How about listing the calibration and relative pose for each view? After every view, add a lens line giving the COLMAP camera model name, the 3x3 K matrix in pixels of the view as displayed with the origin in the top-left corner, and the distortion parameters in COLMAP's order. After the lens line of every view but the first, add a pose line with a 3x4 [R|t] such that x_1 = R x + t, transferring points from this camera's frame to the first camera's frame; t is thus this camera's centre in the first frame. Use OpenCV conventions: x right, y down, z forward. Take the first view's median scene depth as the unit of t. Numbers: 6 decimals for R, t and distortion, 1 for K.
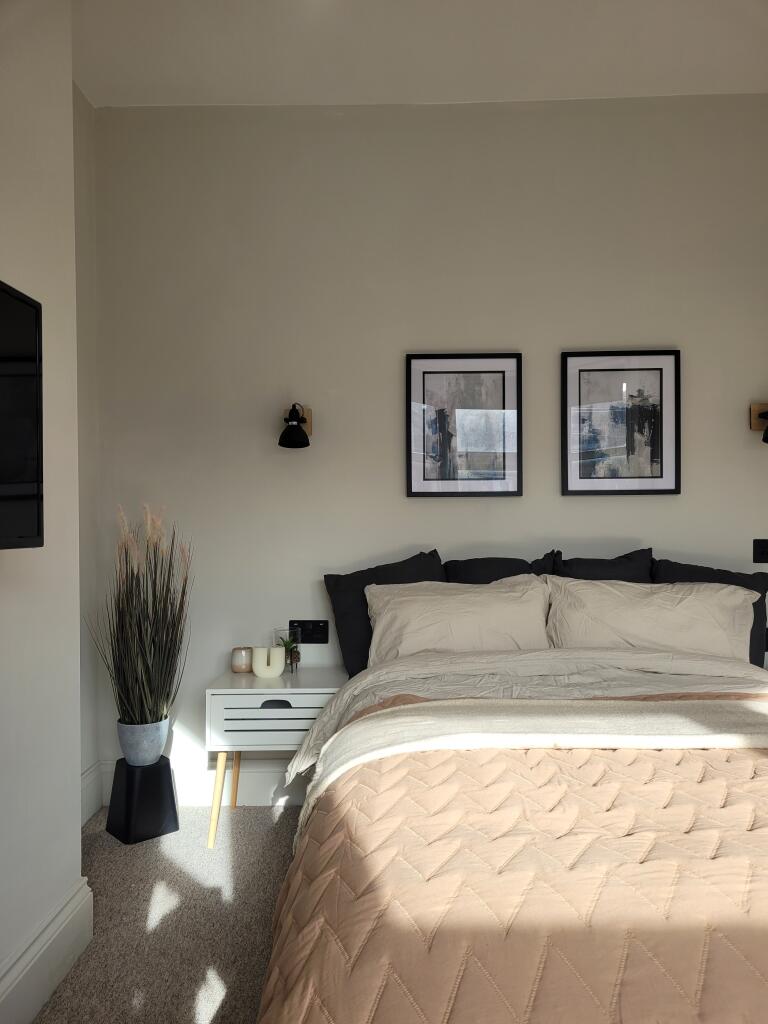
lens RADIAL K [[794.6, 0, 389.8], [0, 794.6, 529.5], [0, 0, 1]] dist [0.046171, -0.007870]
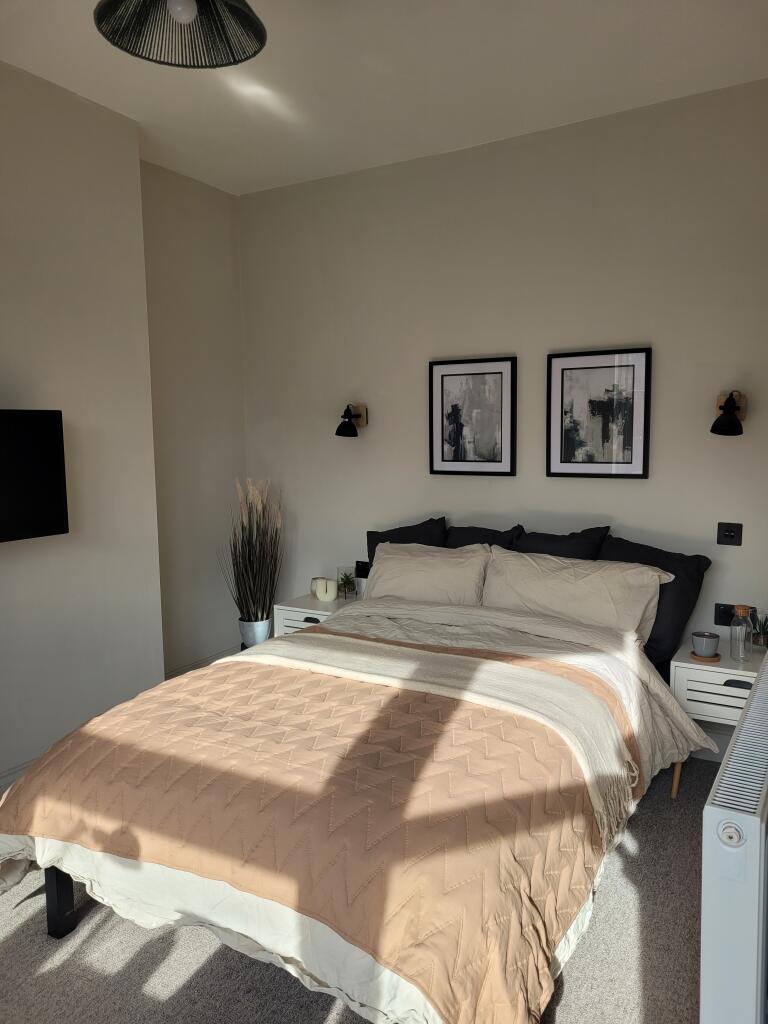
lens RADIAL K [[794.6, 0, 382.9], [0, 794.6, 506.4], [0, 0, 1]] dist [0.046171, -0.007870]
pose [[0.861739, 0.047831, -0.505093, 0.608772], [0.000634, 0.995444, 0.095348, -0.111961], [0.507352, -0.082485, 0.857782, -0.143609]]
